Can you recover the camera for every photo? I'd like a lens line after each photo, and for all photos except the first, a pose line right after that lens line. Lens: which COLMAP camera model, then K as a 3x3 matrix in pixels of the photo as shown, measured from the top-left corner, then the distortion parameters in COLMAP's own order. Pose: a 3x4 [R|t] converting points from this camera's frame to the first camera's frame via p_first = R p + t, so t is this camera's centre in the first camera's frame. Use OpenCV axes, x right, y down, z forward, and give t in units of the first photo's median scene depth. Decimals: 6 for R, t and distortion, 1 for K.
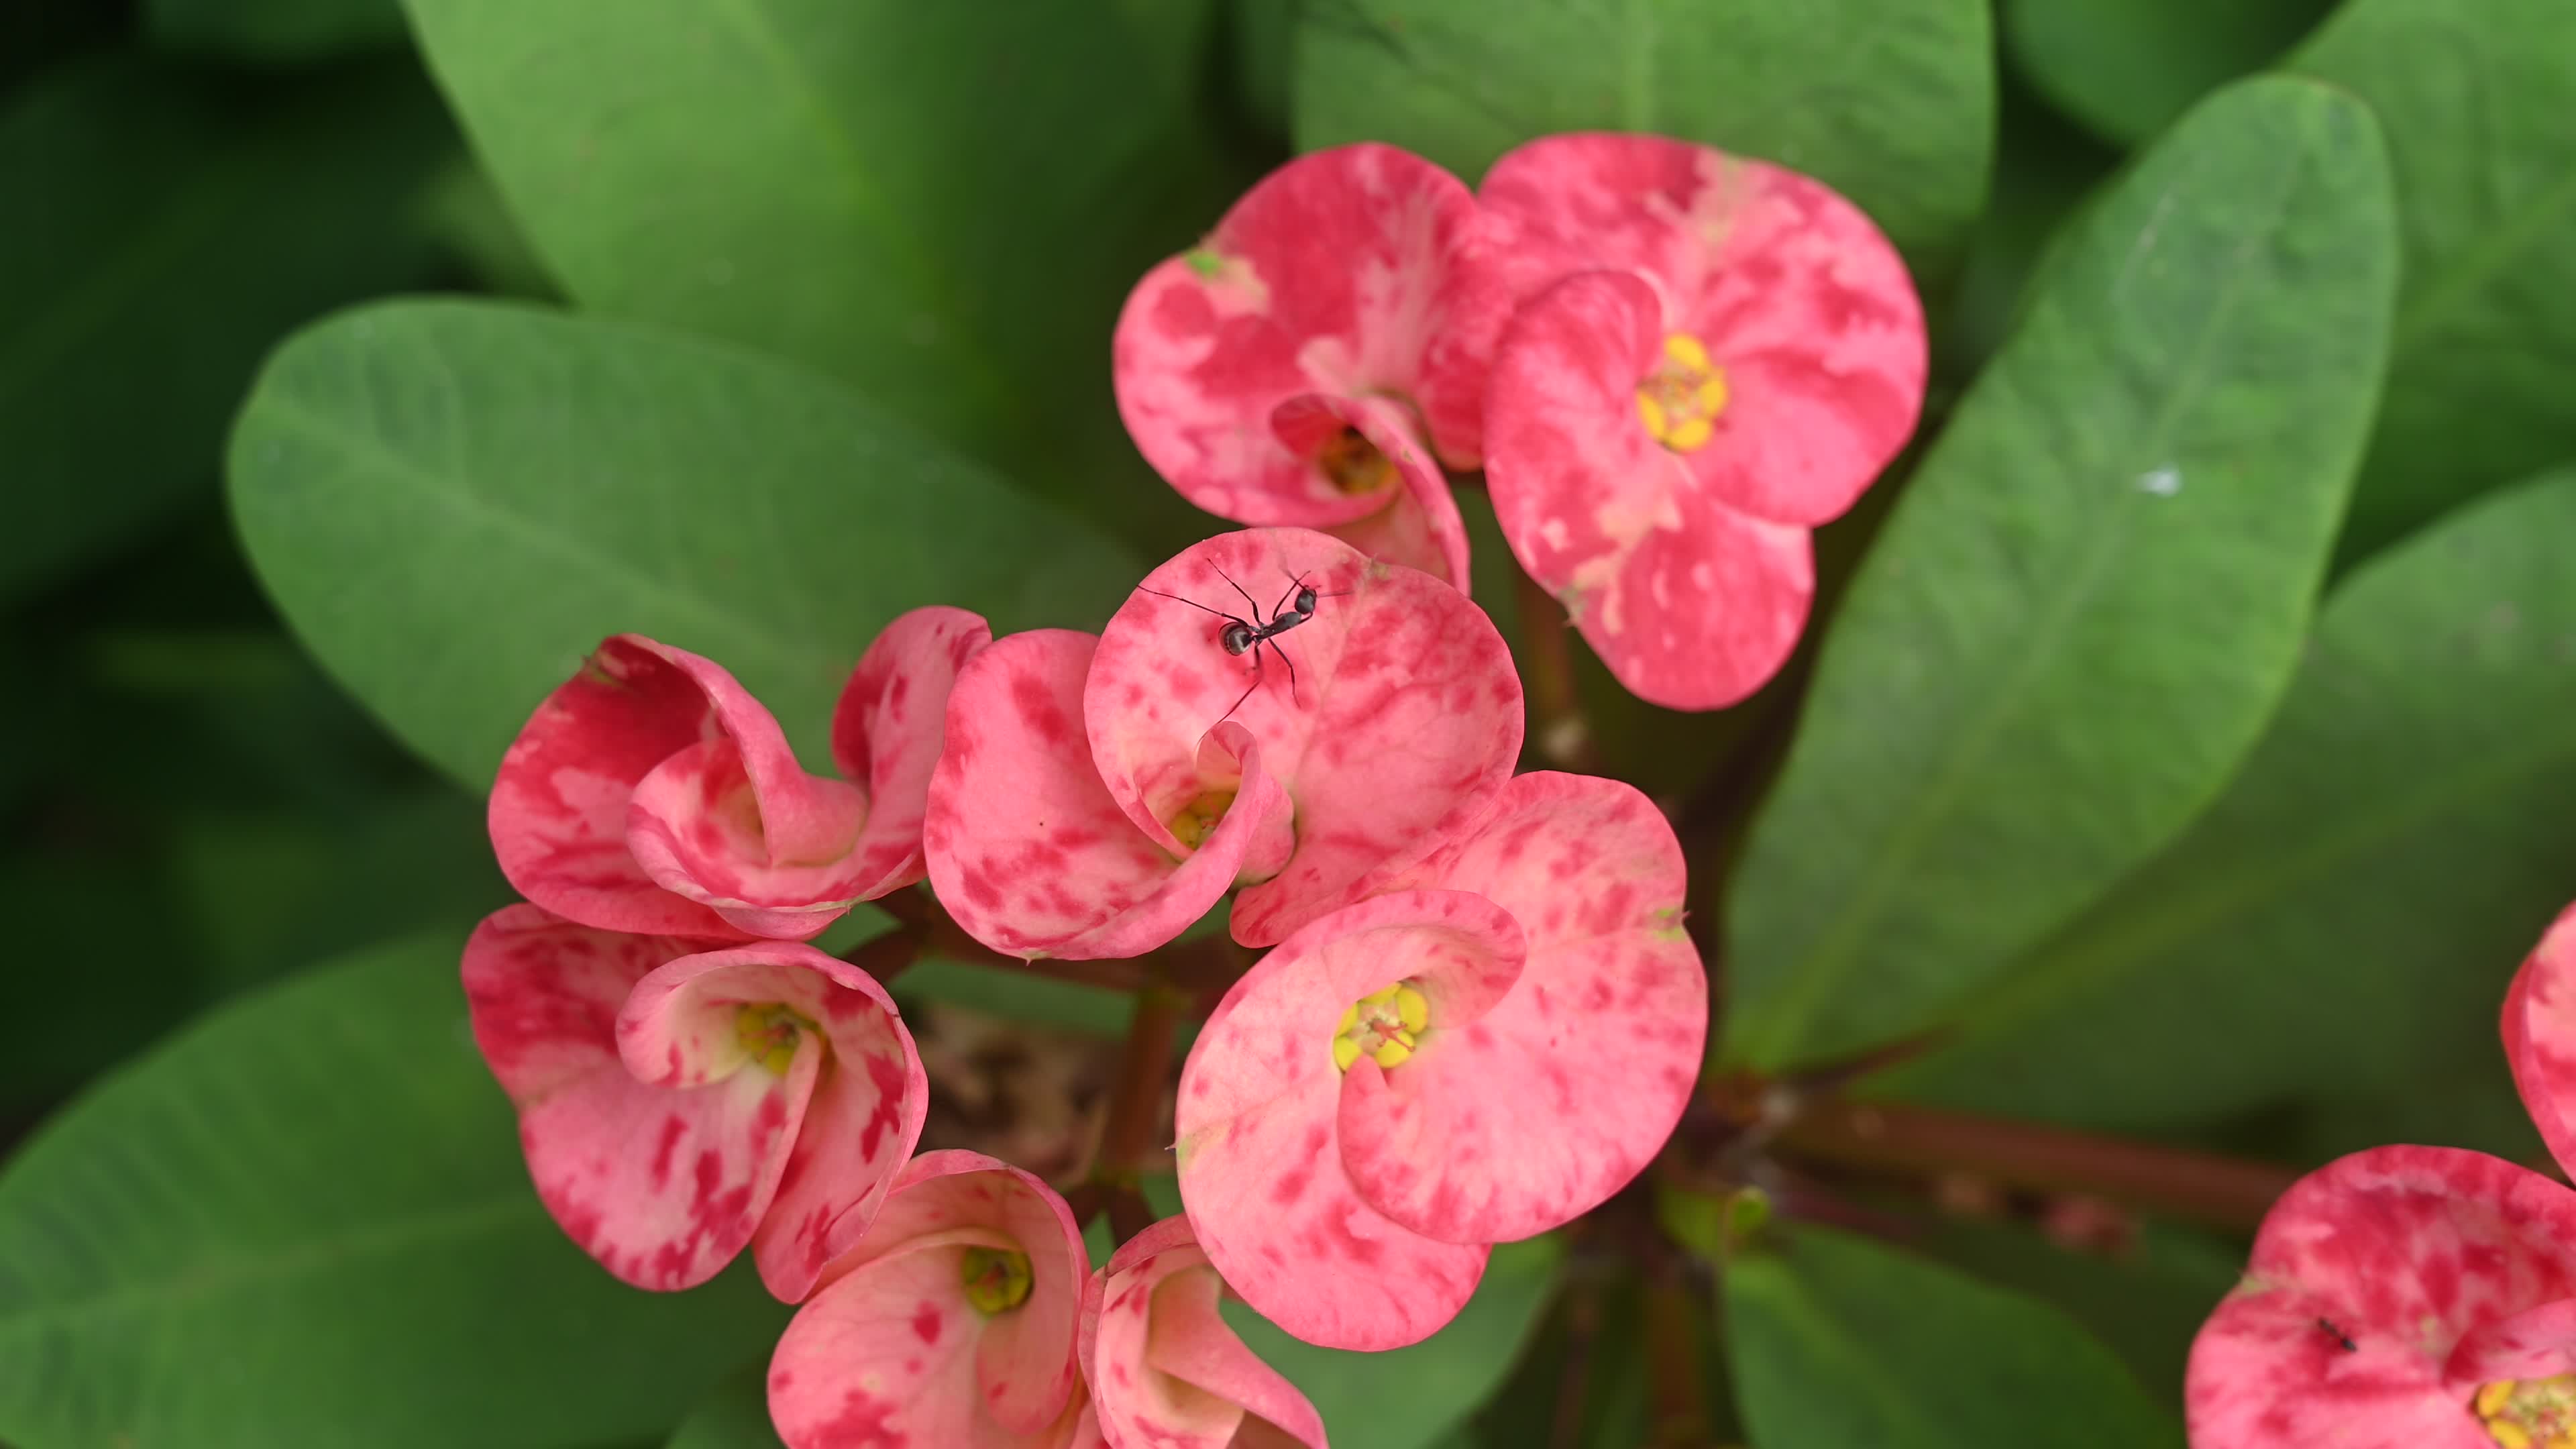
lens RADIAL K [[5281.5, 0, 1288.0], [0, 5281.5, 724.5], [0, 0, 1]] dist [0.005275, -0.434406]
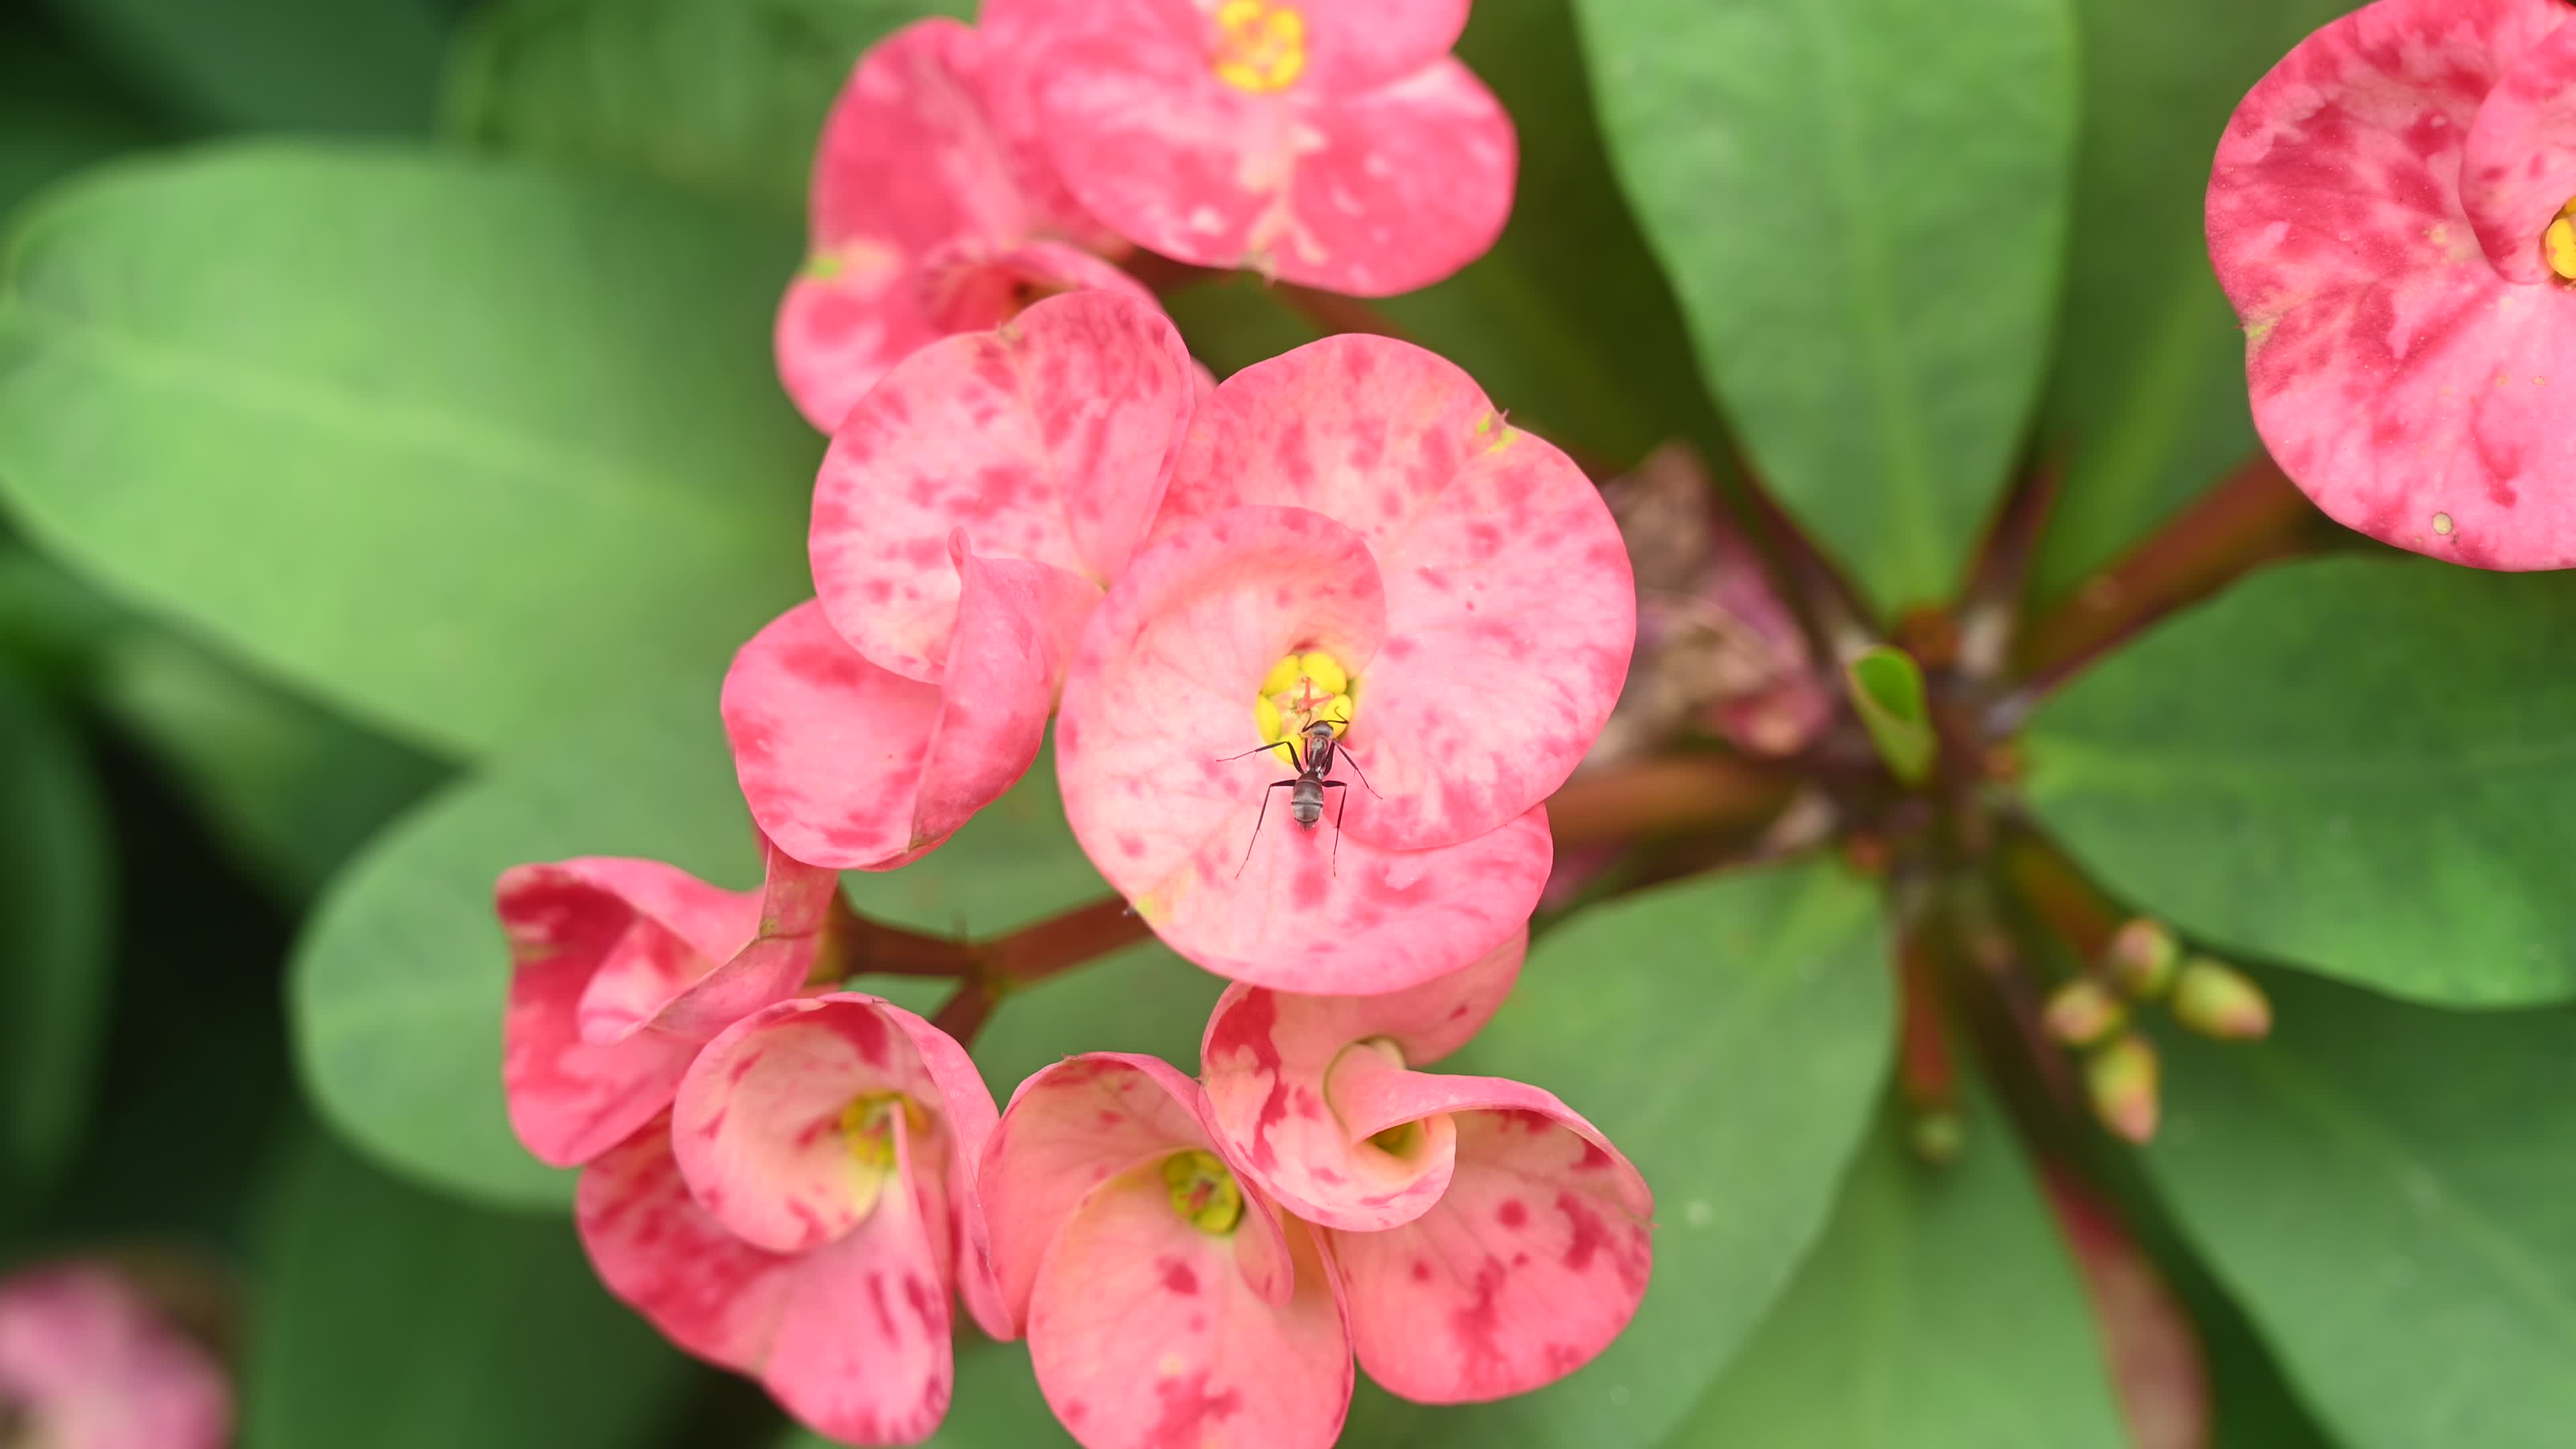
lens RADIAL K [[5281.5, 0, 1288.0], [0, 5281.5, 724.5], [0, 0, 1]] dist [0.005275, -0.434406]
pose [[0.757658, -0.632514, -0.160877, 0.161988], [0.583949, 0.767069, -0.265722, 0.304017], [0.291476, 0.107382, 0.950532, 0.107753]]
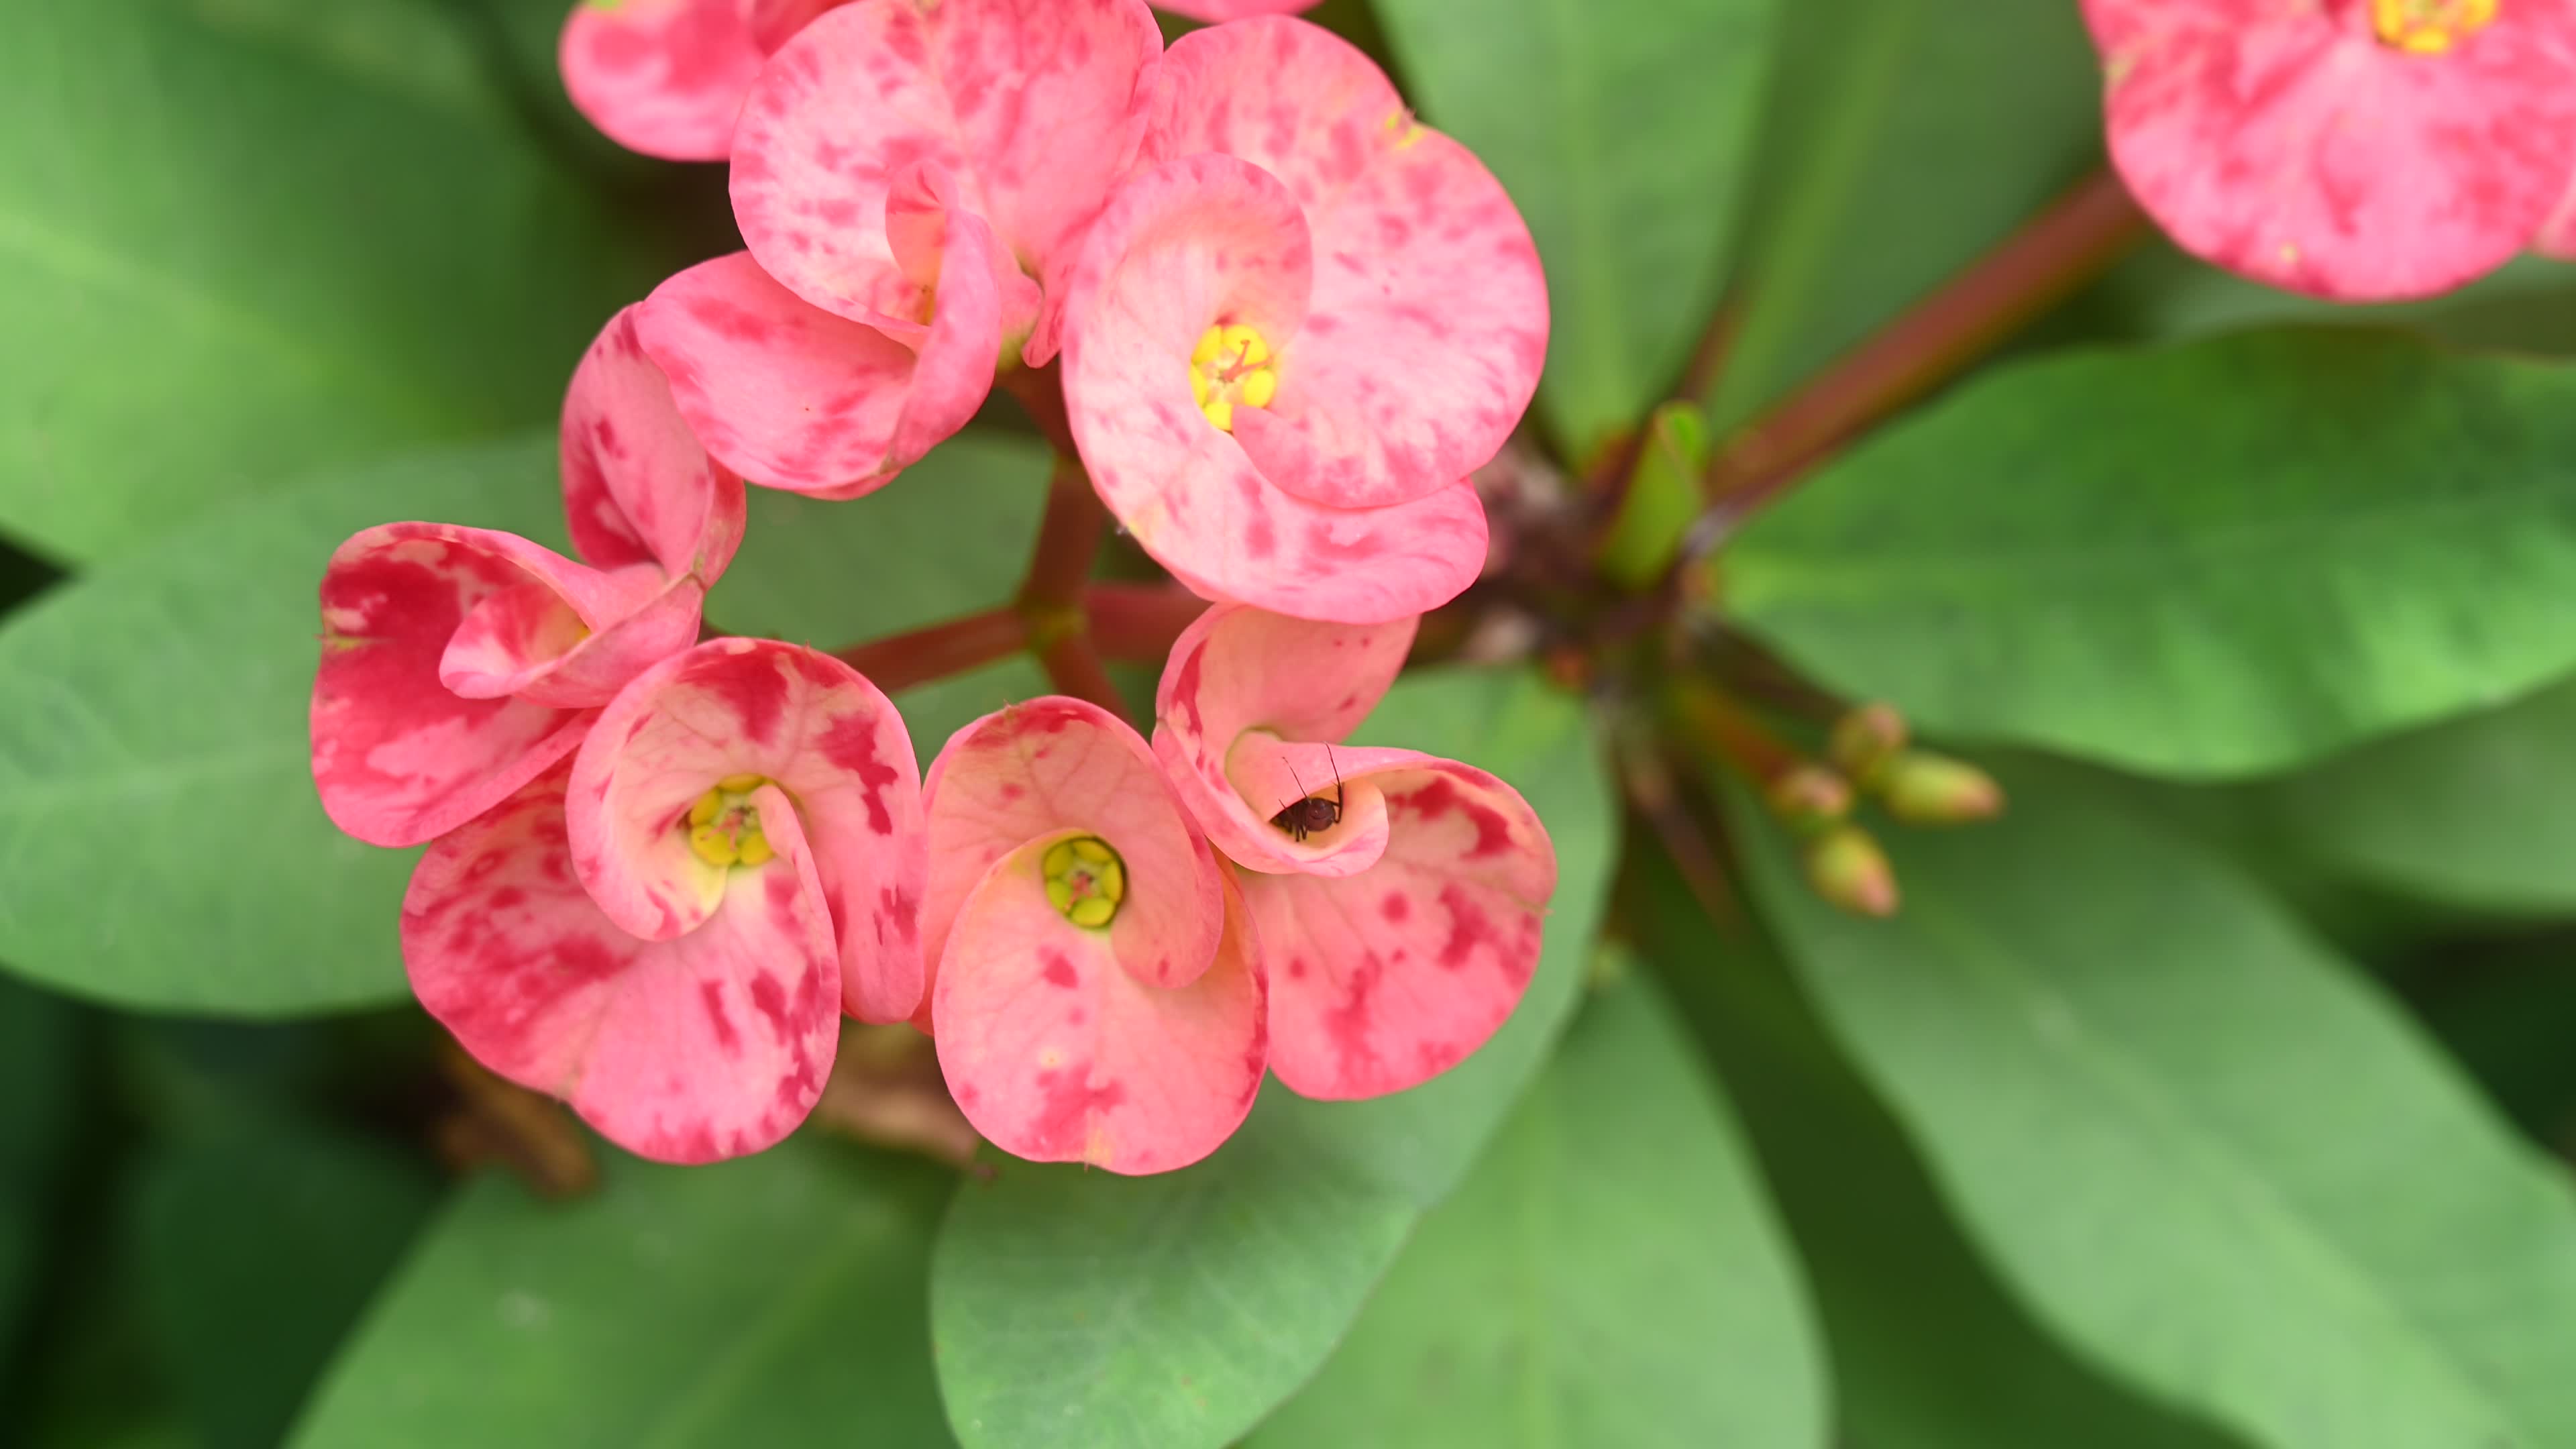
lens RADIAL K [[5326.2, 0, 1367.2], [0, 5326.2, 683.9], [0, 0, 1]] dist [-0.023922, 0.254311]
pose [[0.774347, -0.612140, 0.160222, -0.147190], [0.632540, 0.755543, -0.170435, 0.272274], [-0.016725, 0.233323, 0.972256, 0.092783]]
